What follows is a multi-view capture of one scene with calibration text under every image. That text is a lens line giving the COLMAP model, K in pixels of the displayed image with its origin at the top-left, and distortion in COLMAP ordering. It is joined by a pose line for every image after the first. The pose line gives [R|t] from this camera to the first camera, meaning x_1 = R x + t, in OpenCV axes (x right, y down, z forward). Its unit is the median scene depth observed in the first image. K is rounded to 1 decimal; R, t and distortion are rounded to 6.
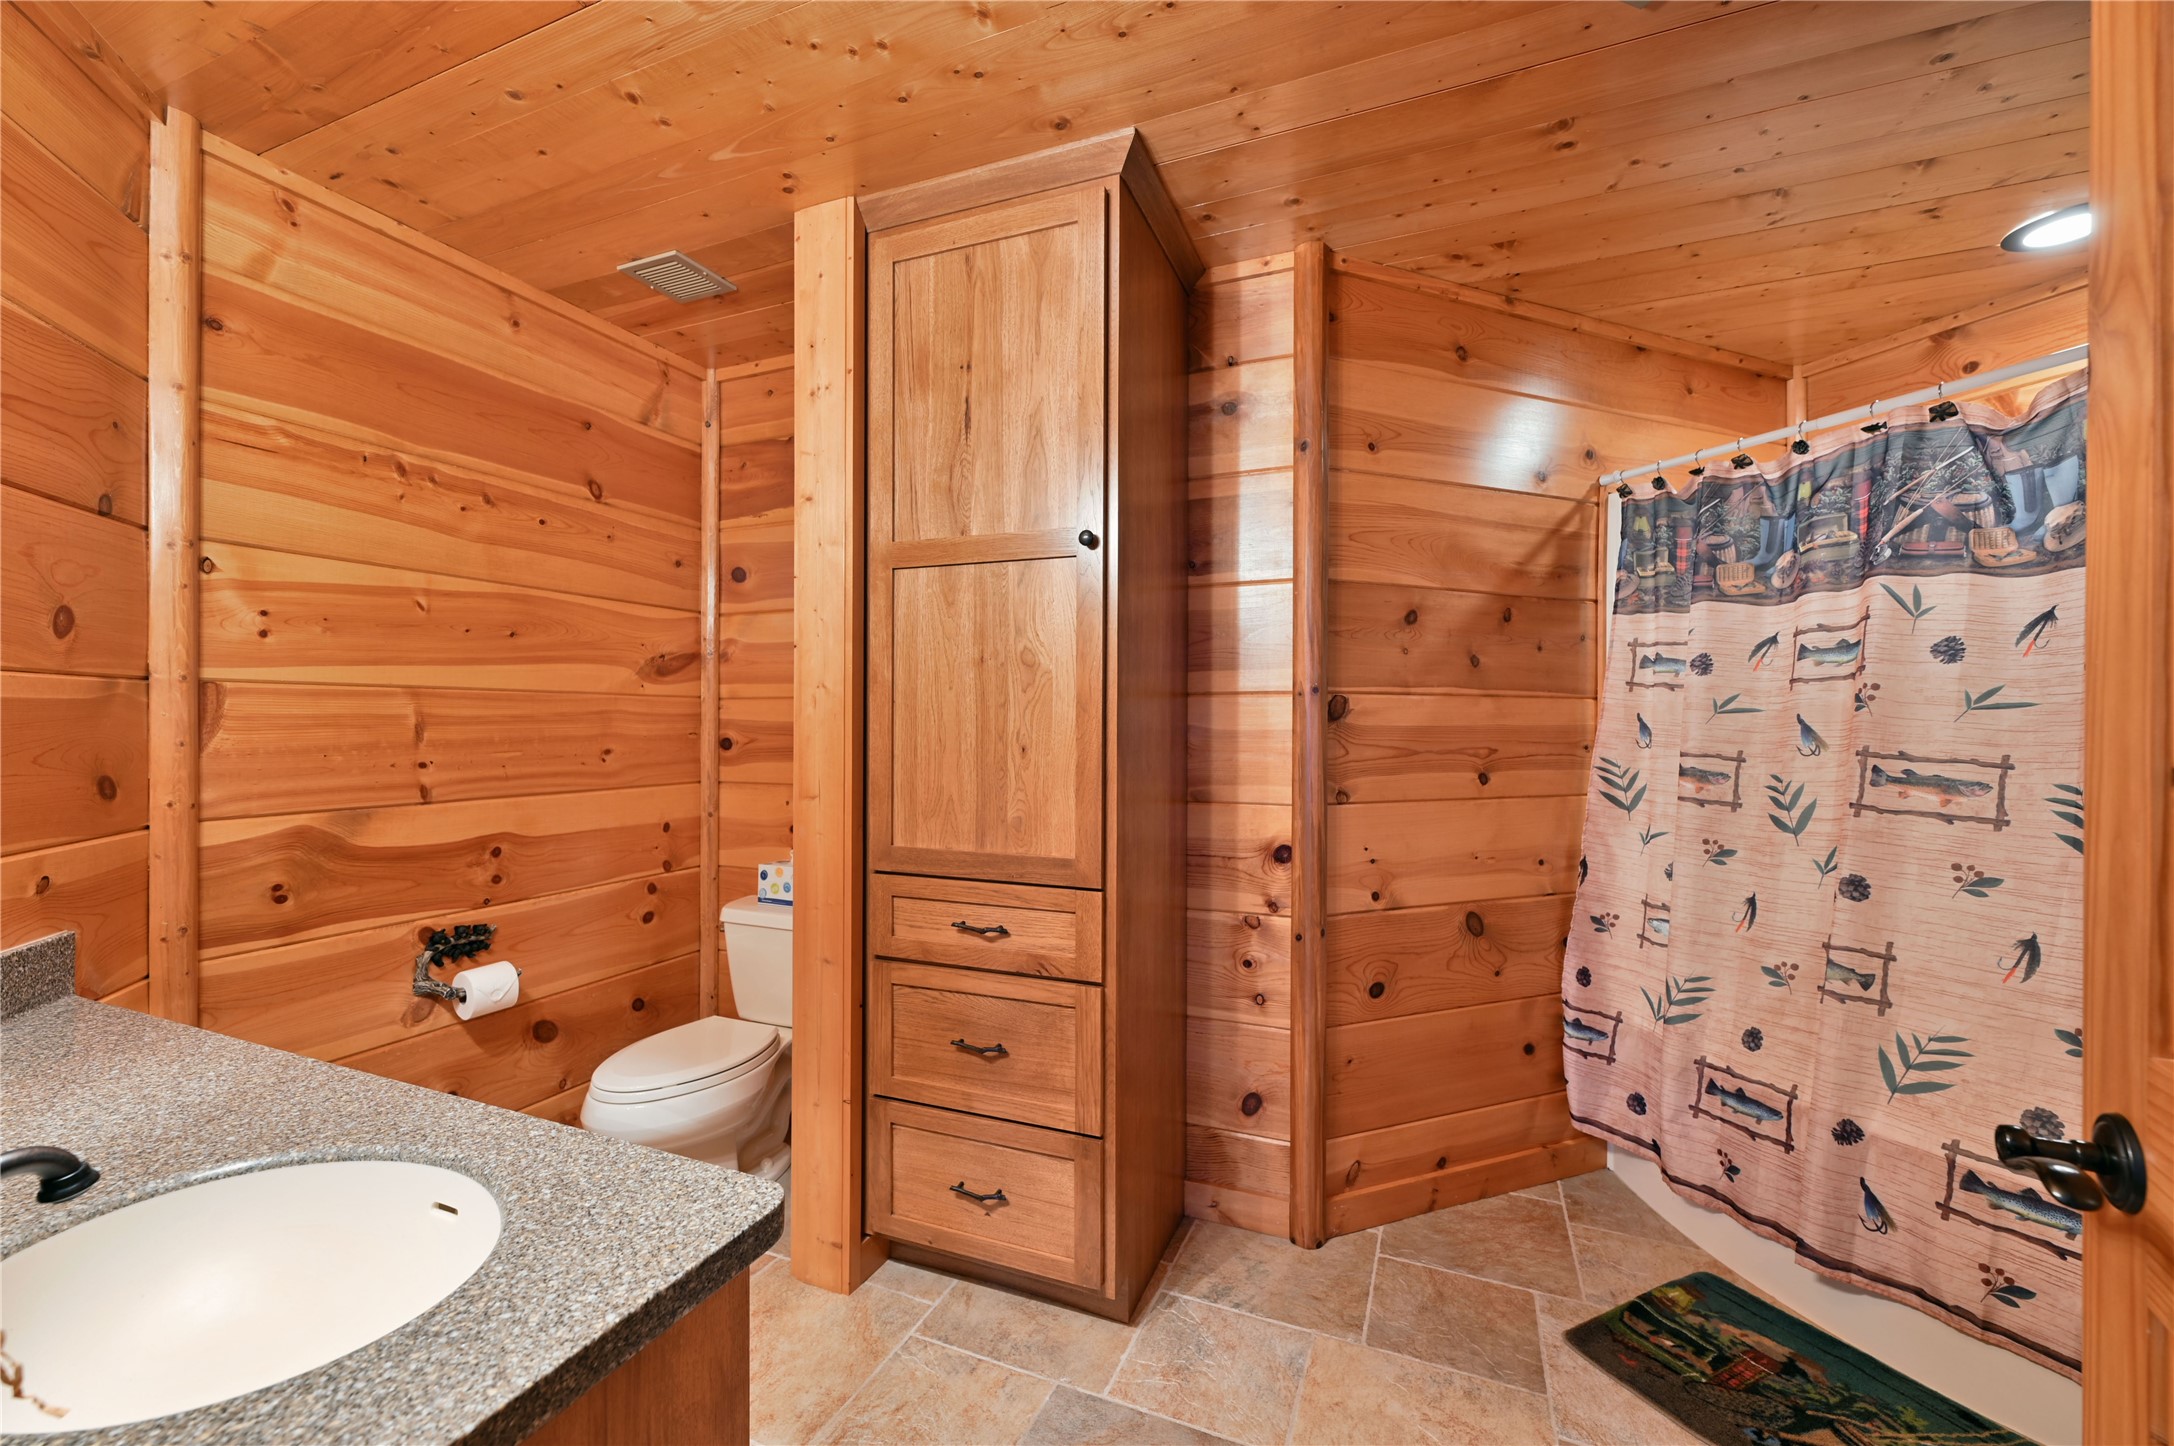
lens RADIAL K [[860.9, 0, 1083.1], [0, 860.9, 723.4], [0, 0, 1]] dist [-0.001269, 0.000995]
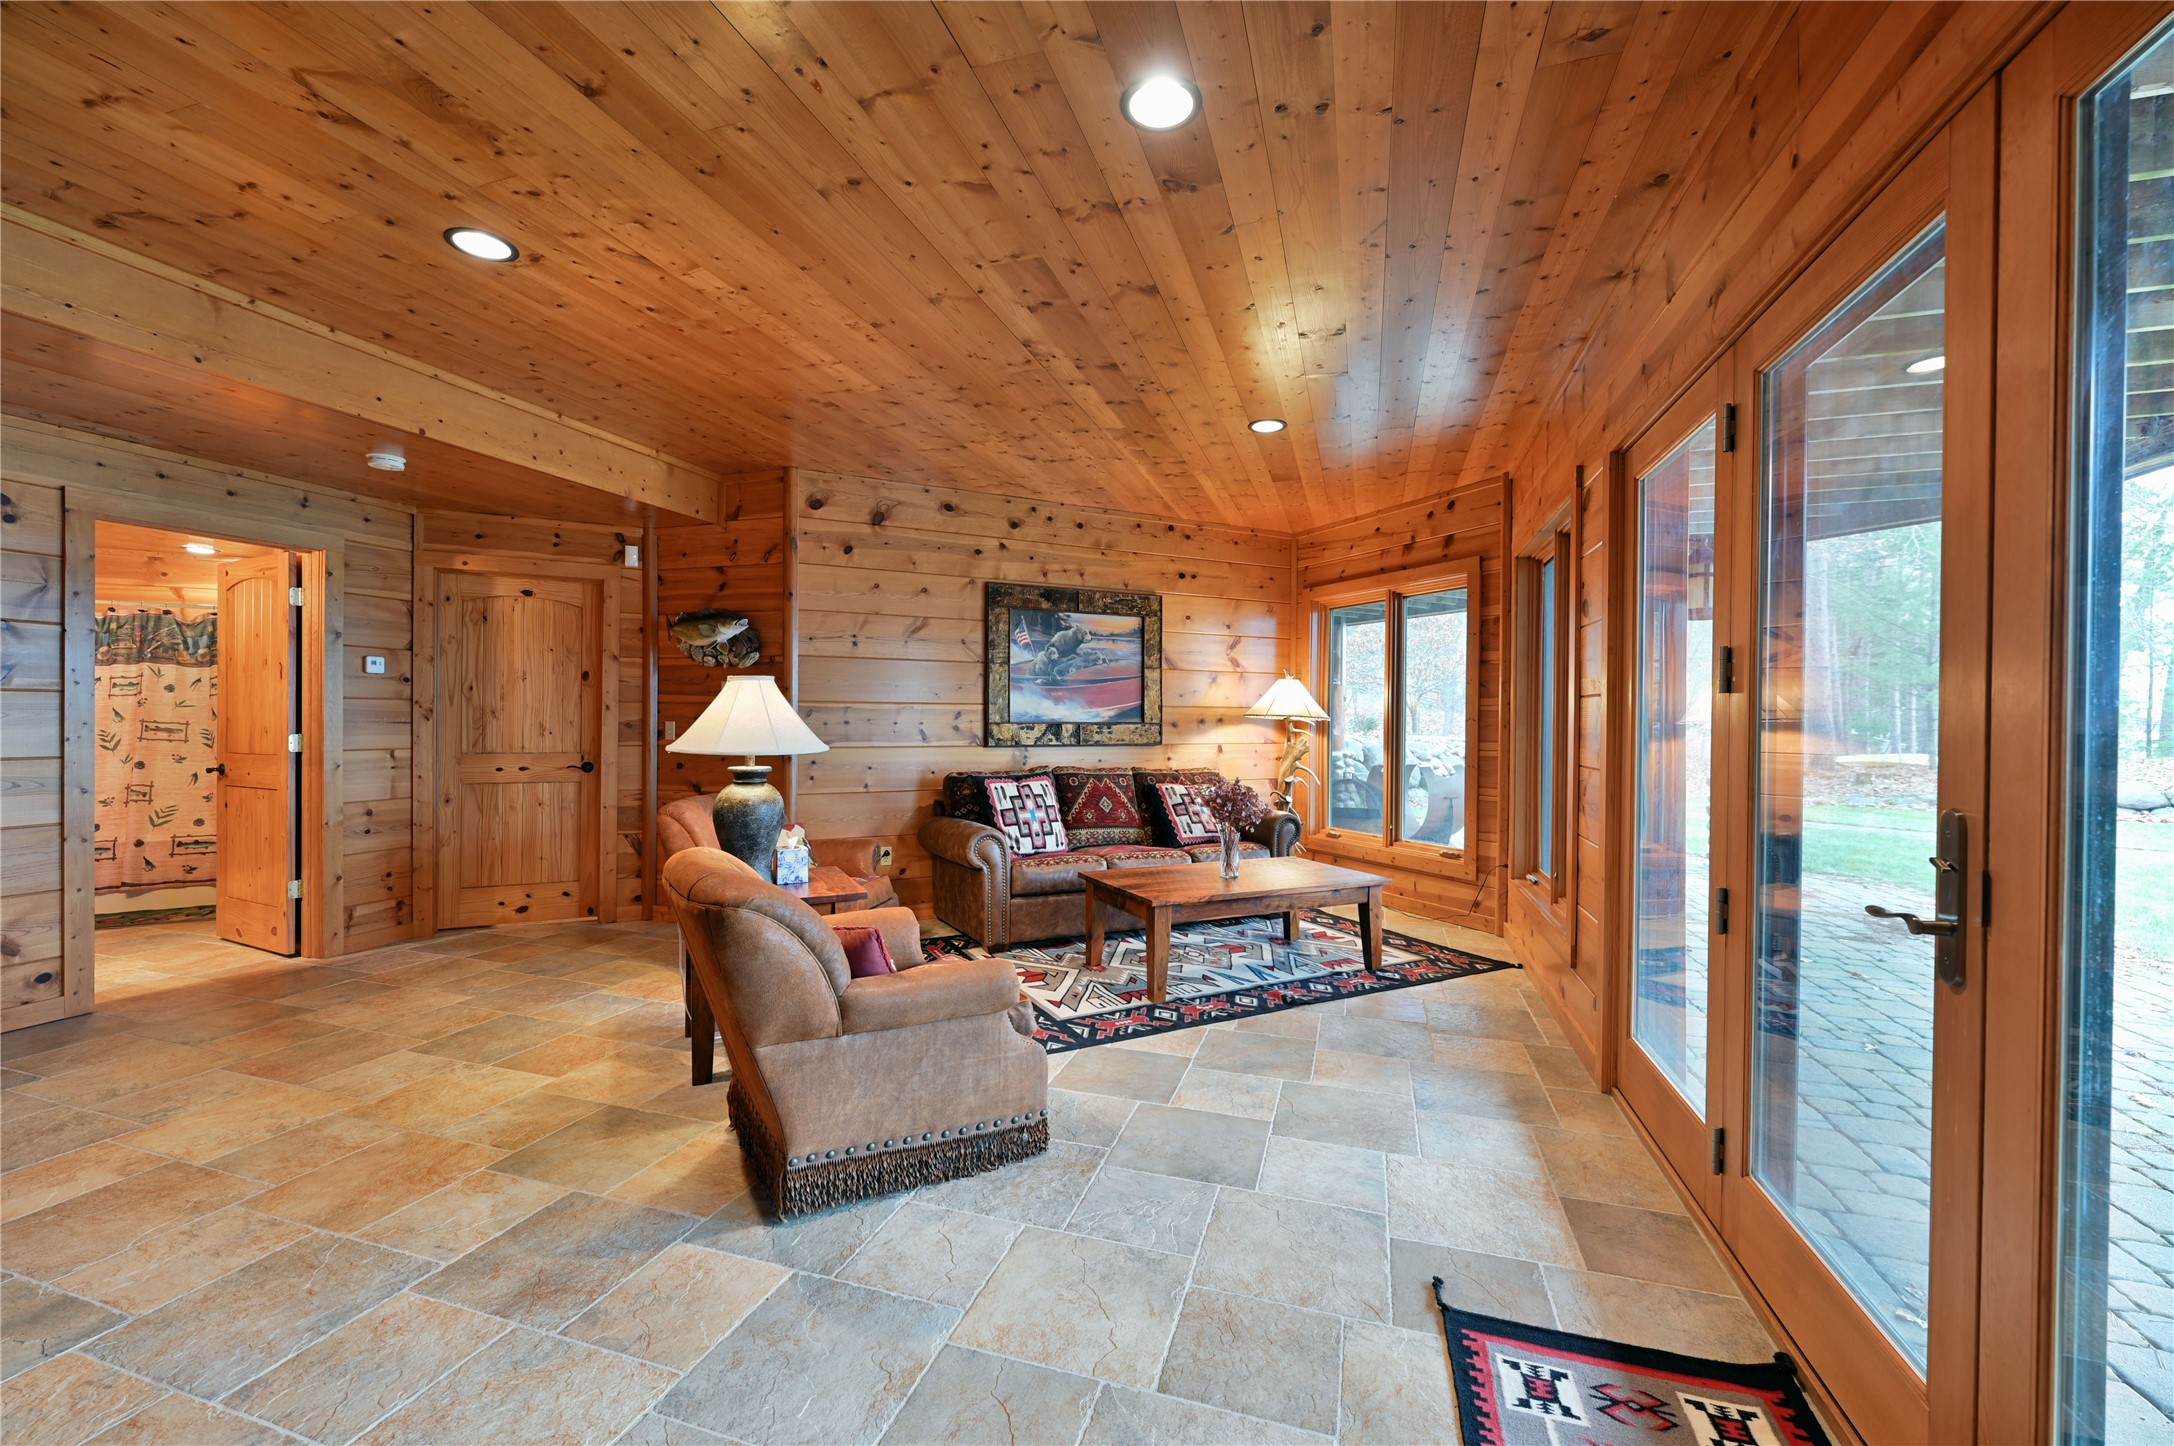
lens RADIAL K [[860.9, 0, 1081.3], [0, 860.9, 726.8], [0, 0, 1]] dist [-0.001269, 0.000995]
pose [[-0.090870, -0.010283, 0.995810, -2.454854], [-0.006317, 0.999933, 0.009749, 0.005031], [-0.995843, -0.005405, -0.090929, -2.054900]]
